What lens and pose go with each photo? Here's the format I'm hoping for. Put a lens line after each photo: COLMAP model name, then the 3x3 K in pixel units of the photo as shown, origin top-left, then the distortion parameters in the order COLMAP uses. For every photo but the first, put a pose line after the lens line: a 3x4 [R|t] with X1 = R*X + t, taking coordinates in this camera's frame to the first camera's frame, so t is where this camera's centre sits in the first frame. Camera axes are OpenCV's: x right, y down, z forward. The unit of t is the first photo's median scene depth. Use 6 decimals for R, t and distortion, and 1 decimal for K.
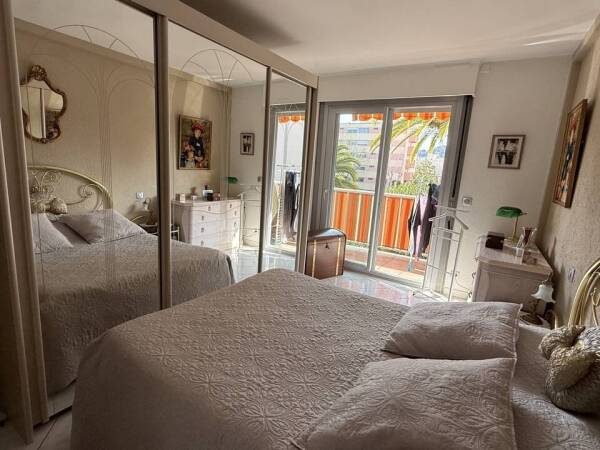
lens RADIAL K [[318.5, 0, 300.2], [0, 318.5, 227.8], [0, 0, 1]] dist [-0.003377, -0.000603]
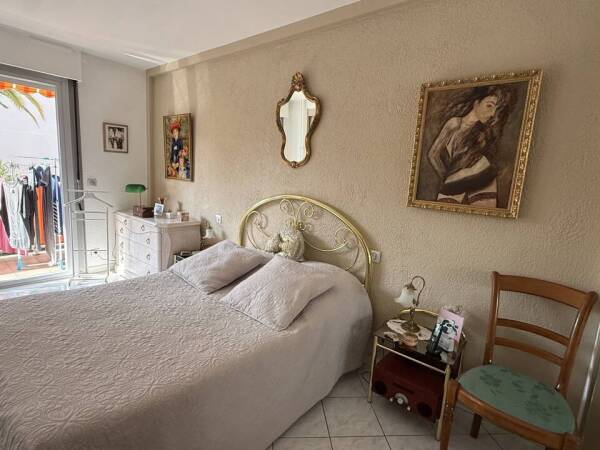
lens RADIAL K [[318.5, 0, 299.0], [0, 318.5, 224.4], [0, 0, 1]] dist [-0.003377, -0.000603]
pose [[0.145923, -0.212606, 0.966181, -0.468094], [0.135604, 0.971715, 0.193343, -0.063254], [-0.979958, 0.102805, 0.170626, 0.161170]]
